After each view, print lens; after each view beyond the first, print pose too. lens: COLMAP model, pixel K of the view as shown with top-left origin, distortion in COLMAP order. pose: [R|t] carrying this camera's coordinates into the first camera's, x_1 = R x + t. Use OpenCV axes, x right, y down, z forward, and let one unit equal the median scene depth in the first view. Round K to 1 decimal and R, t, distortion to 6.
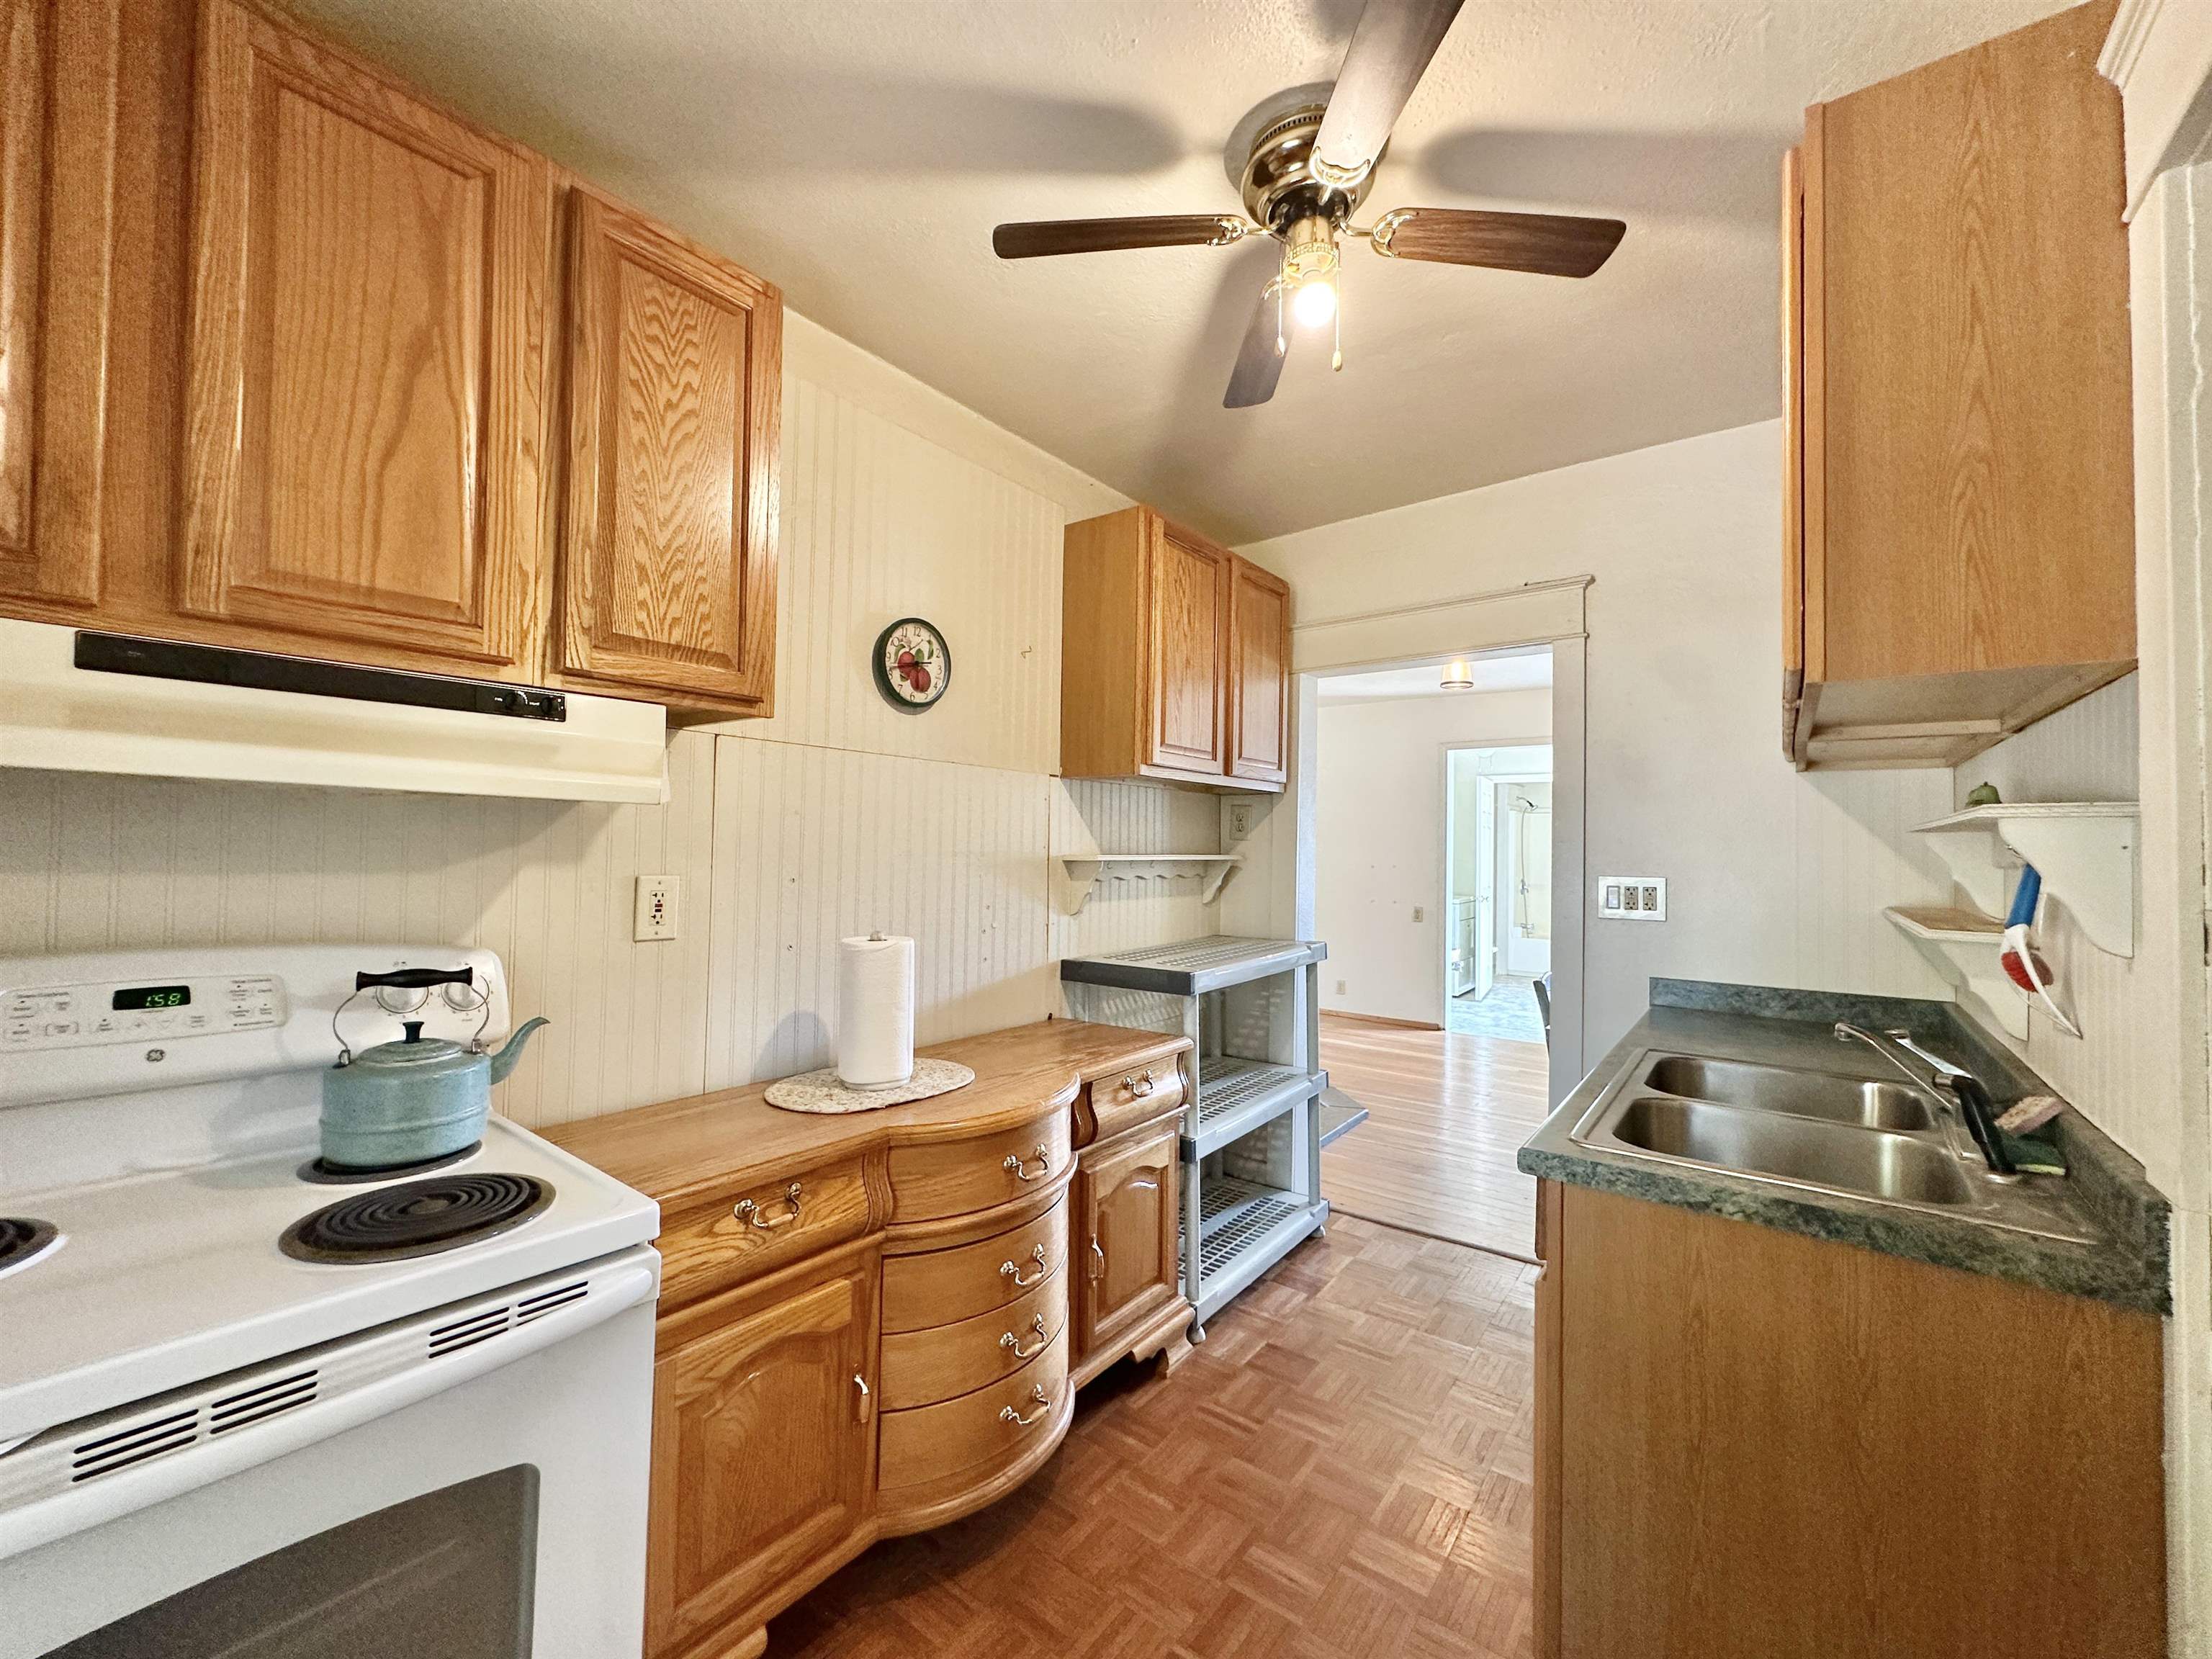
lens RADIAL K [[886.6, 0, 1096.1], [0, 886.6, 828.3], [0, 0, 1]] dist [0.001695, -0.000420]
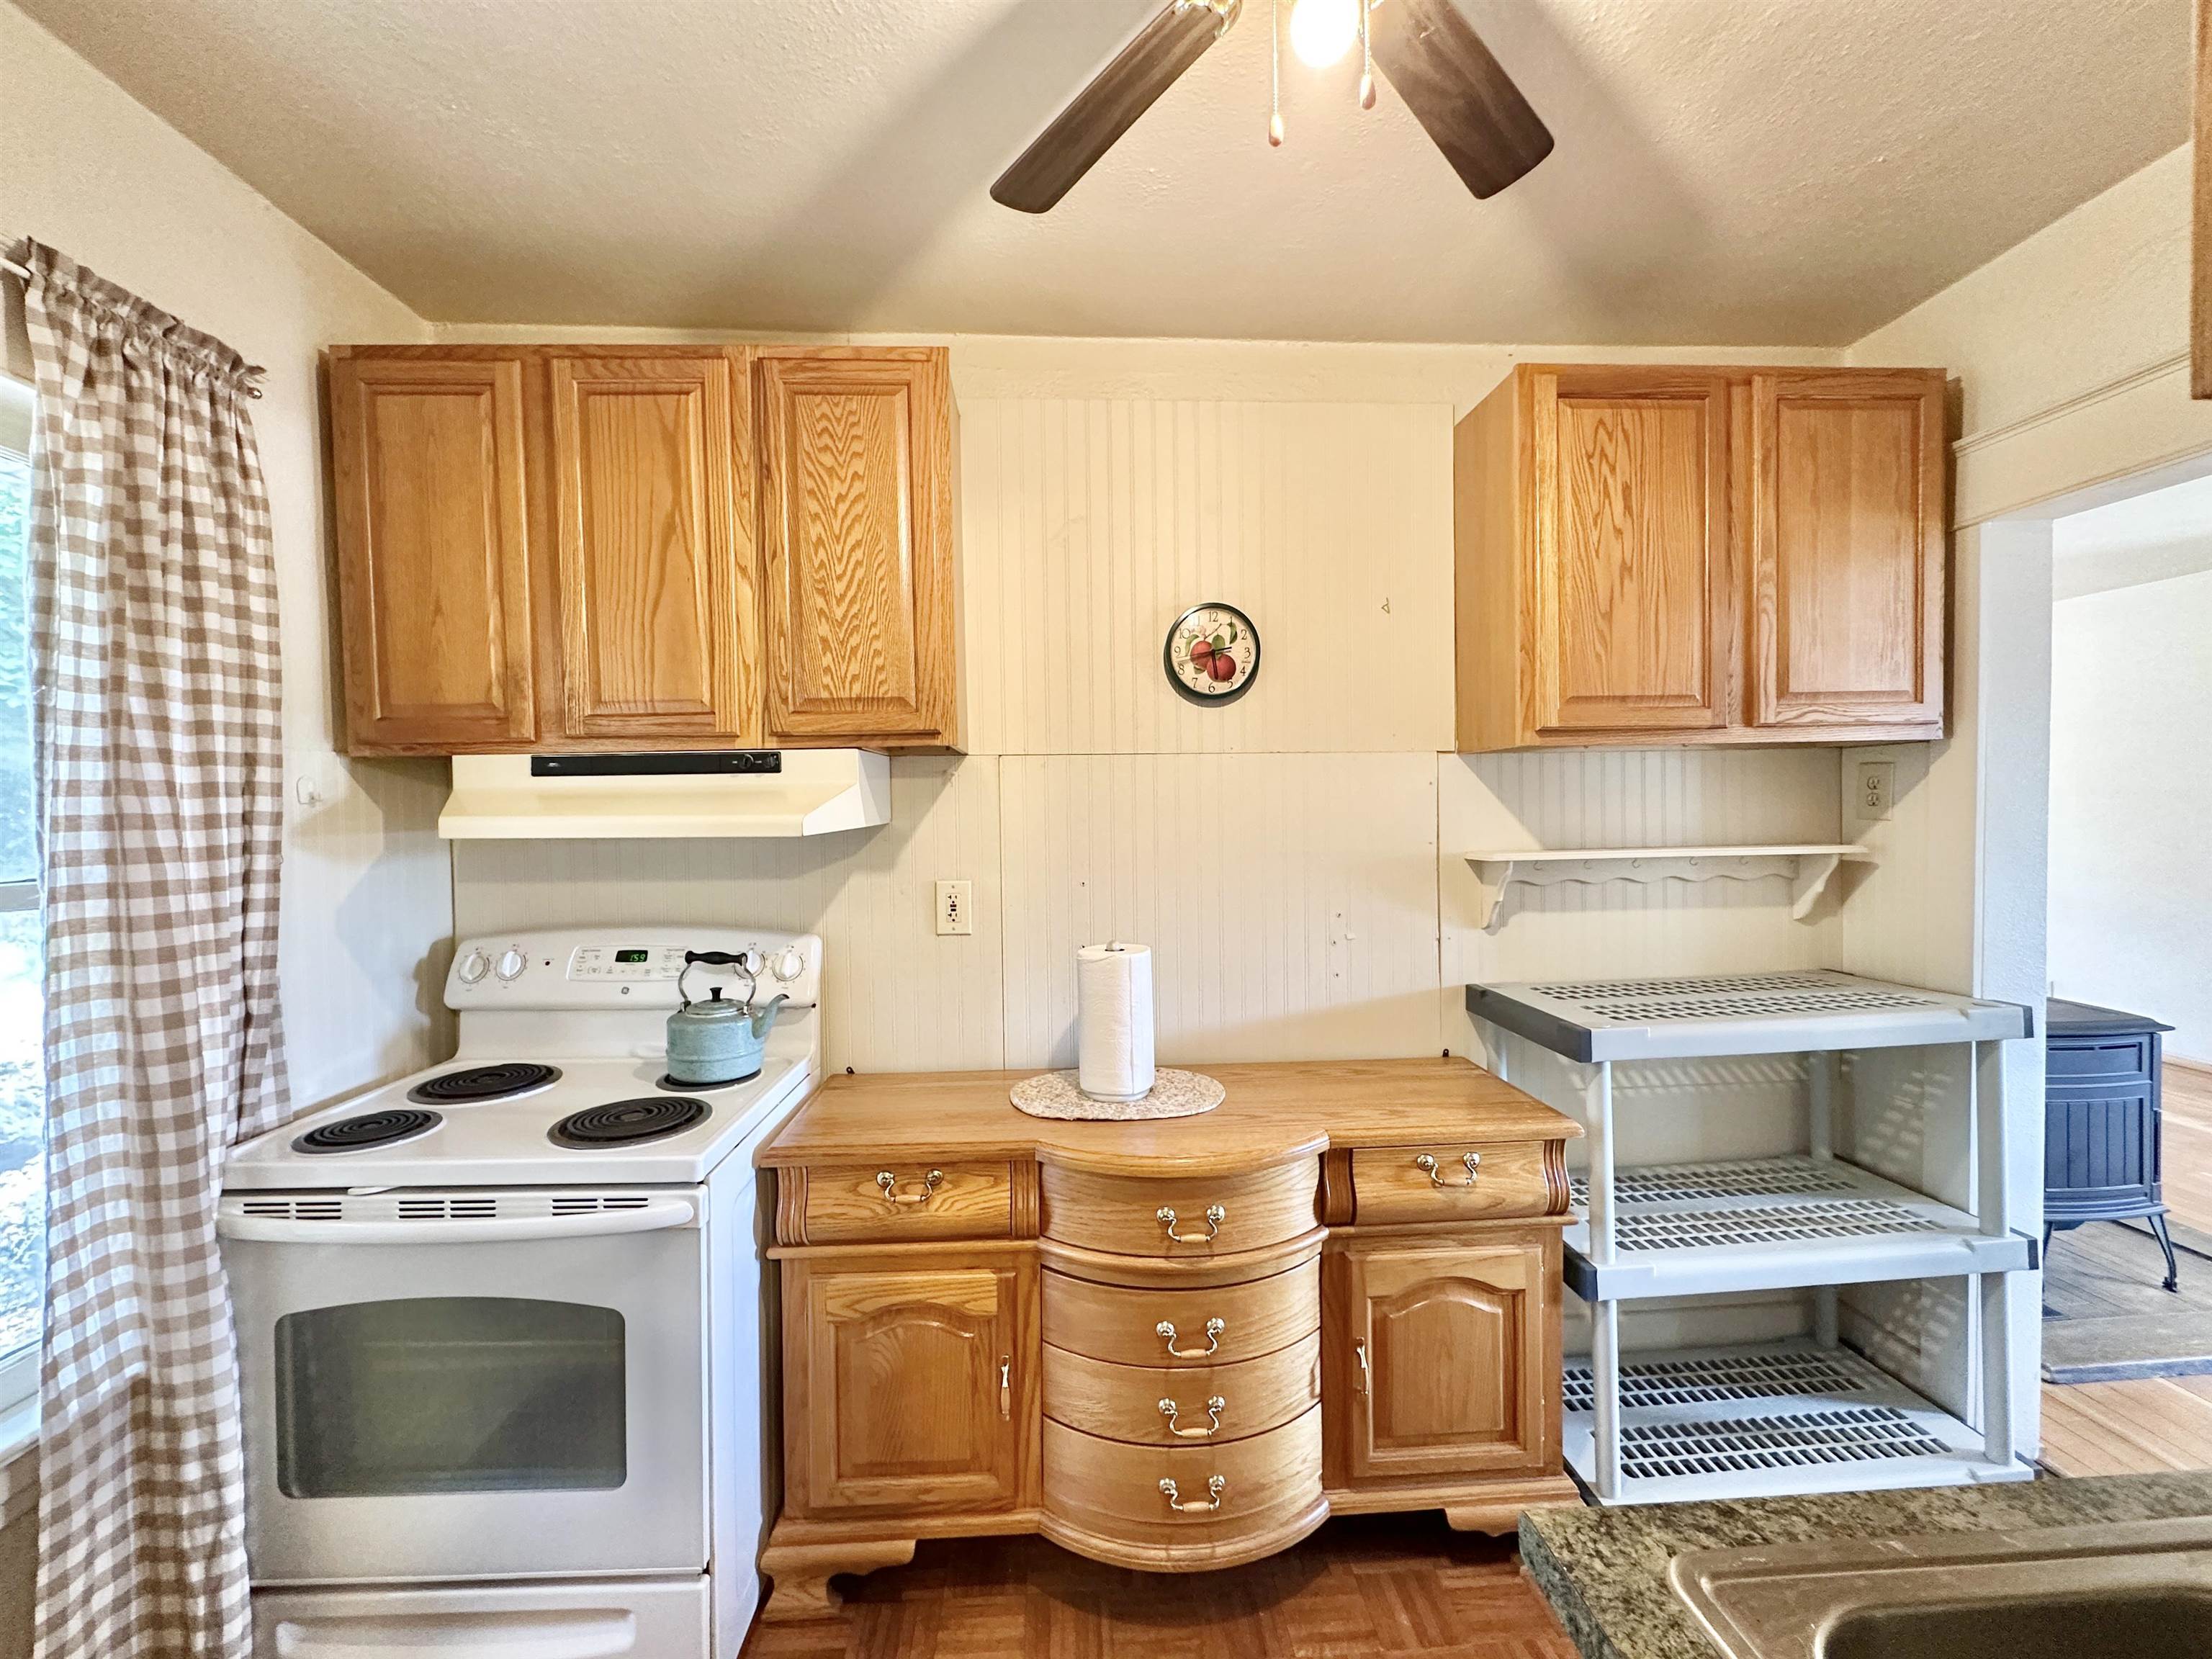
lens RADIAL K [[886.6, 0, 1111.2], [0, 886.6, 828.4], [0, 0, 1]] dist [0.001695, -0.000420]
pose [[0.654647, -0.008855, -0.755883, 0.603668], [0.043592, 0.998710, 0.026054, -0.042676], [0.754677, -0.050007, 0.654188, 0.429787]]
